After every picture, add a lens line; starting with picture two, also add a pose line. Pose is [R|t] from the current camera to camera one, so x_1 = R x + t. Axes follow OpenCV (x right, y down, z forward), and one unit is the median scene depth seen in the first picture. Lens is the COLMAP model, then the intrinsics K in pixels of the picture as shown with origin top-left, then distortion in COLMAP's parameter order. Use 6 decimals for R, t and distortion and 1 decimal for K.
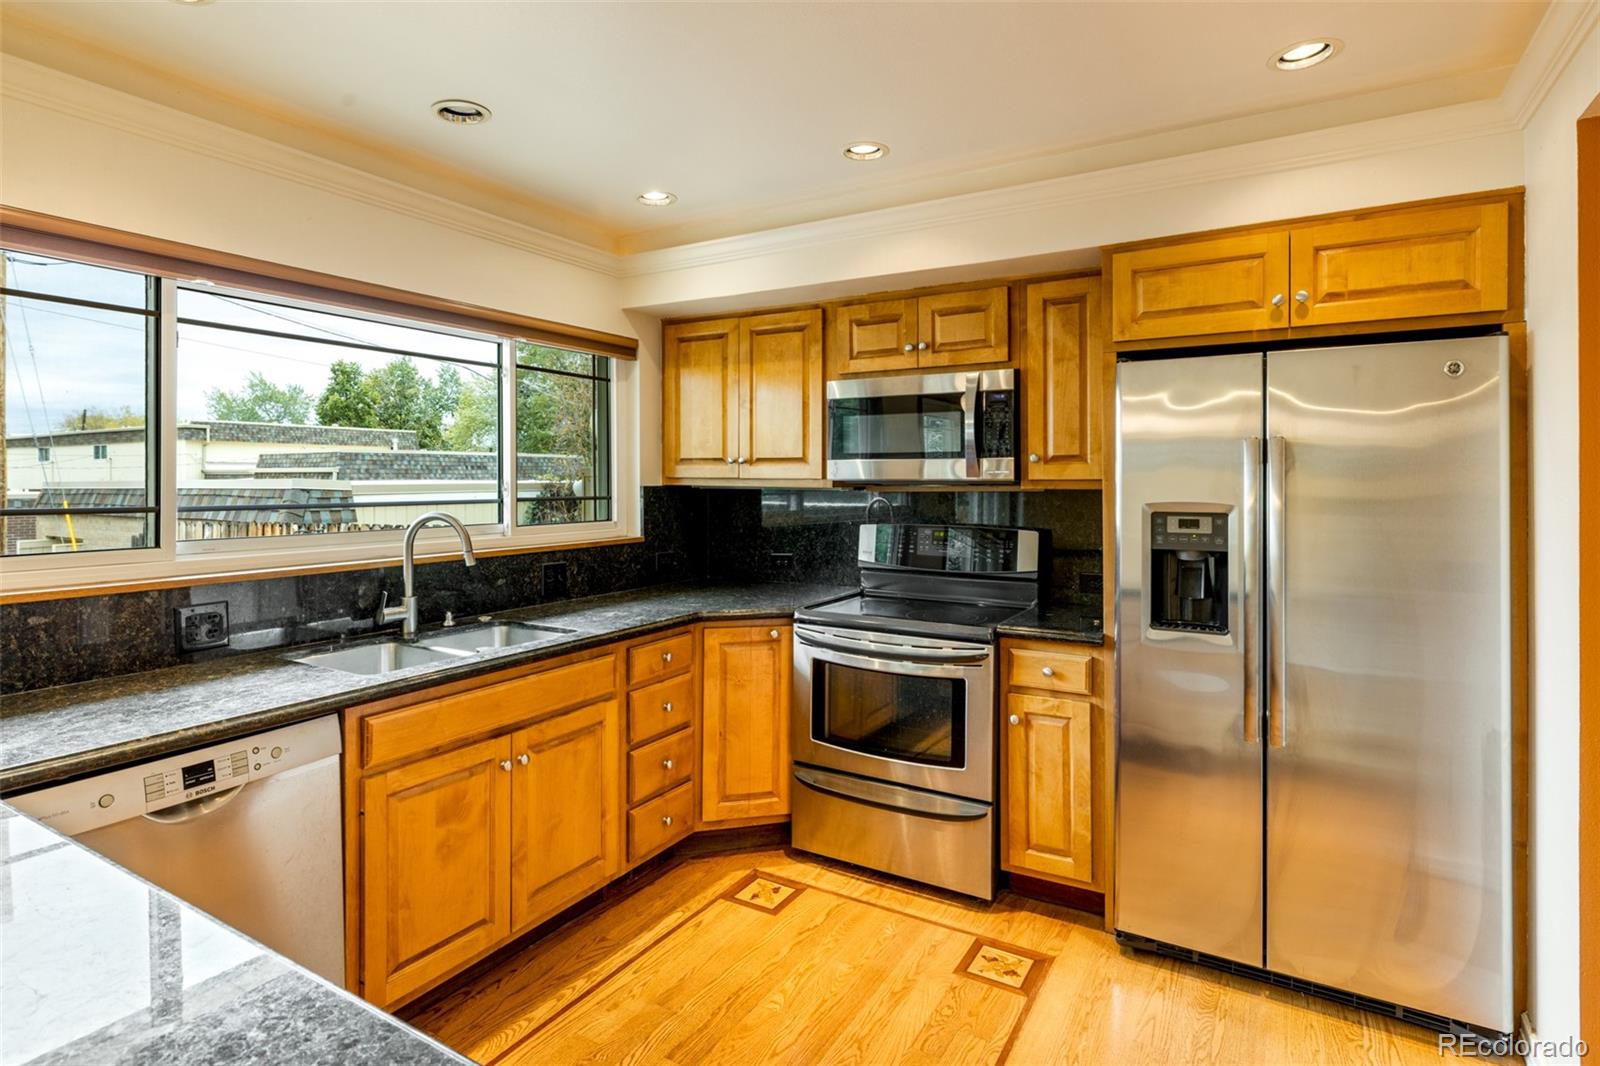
lens RADIAL K [[836.8, 0, 793.6], [0, 836.8, 482.3], [0, 0, 1]] dist [0.002026, 0.000716]
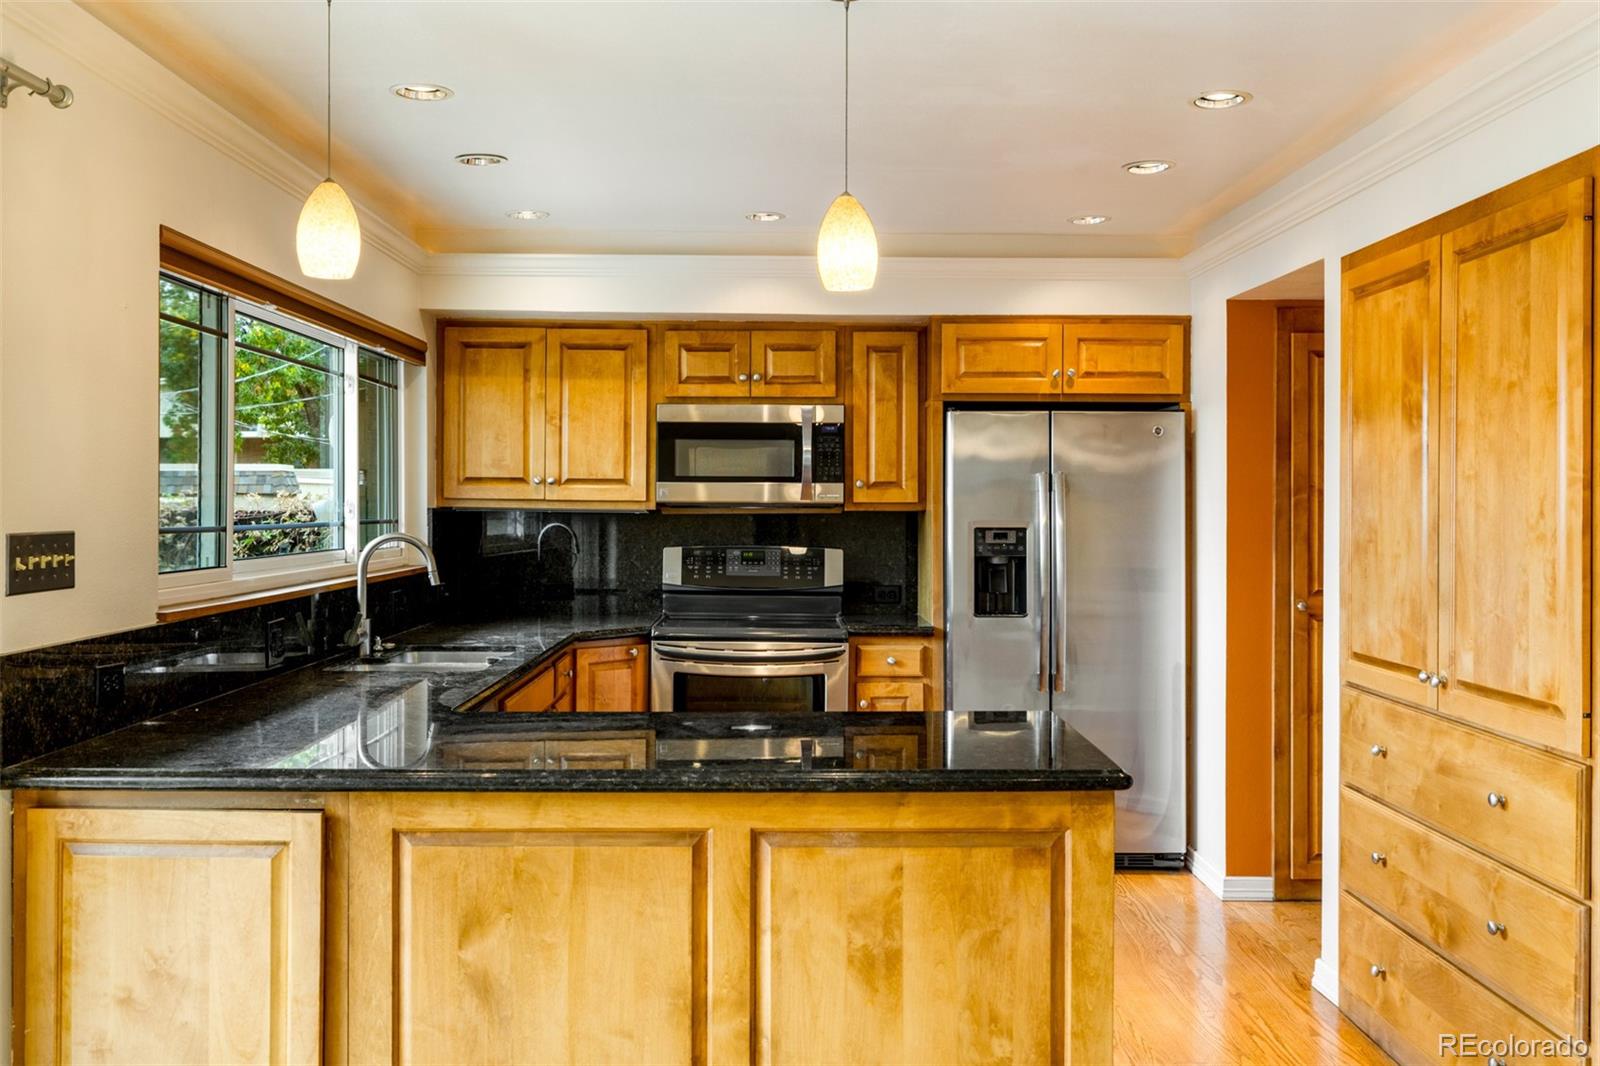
lens RADIAL K [[1448.8, 0, 799.5], [0, 1448.8, 527.1], [0, 0, 1]] dist [-0.005690, 0.000000]
pose [[0.849779, -0.004779, 0.527118, -0.815972], [-0.002430, 0.999913, 0.012983, 0.004928], [-0.527134, -0.012313, 0.849693, -0.635313]]
